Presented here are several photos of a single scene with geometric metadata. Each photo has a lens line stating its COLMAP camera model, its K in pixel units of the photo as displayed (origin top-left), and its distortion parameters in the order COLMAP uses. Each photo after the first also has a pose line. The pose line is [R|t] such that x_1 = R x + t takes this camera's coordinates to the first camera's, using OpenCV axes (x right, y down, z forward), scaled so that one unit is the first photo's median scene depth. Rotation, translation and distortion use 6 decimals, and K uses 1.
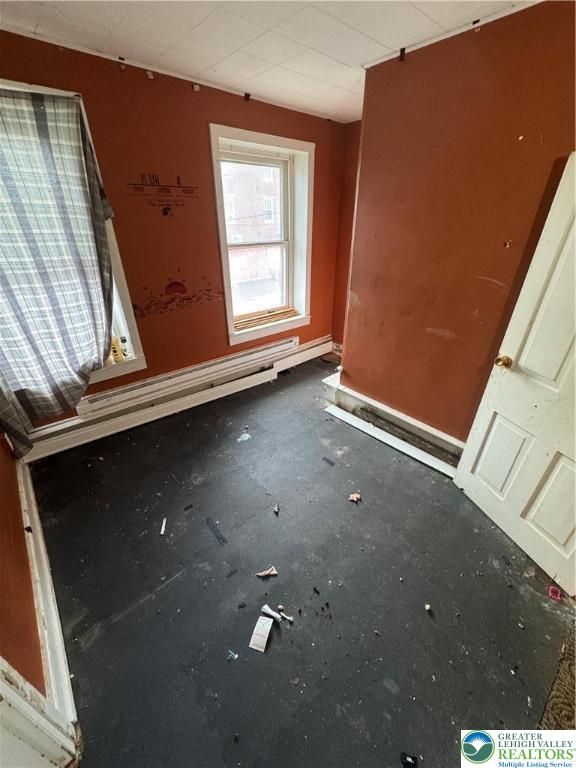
lens RADIAL K [[306.1, 0, 288.9], [0, 306.1, 382.2], [0, 0, 1]] dist [0.000224, -0.000109]
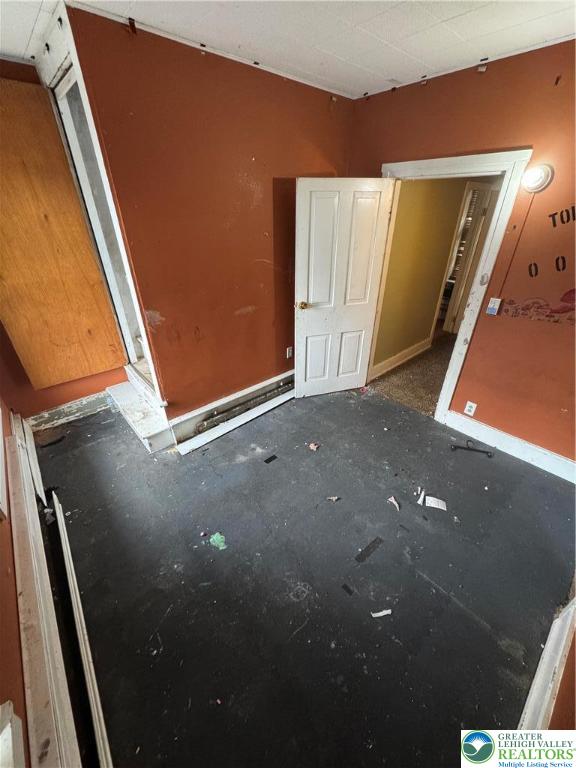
lens RADIAL K [[306.1, 0, 288.0], [0, 306.1, 382.9], [0, 0, 1]] dist [0.000224, -0.000109]
pose [[-0.003417, -0.495879, 0.868385, -0.693477], [0.478387, 0.761764, 0.436877, -0.385973], [-0.878143, 0.416917, 0.234619, 0.670835]]
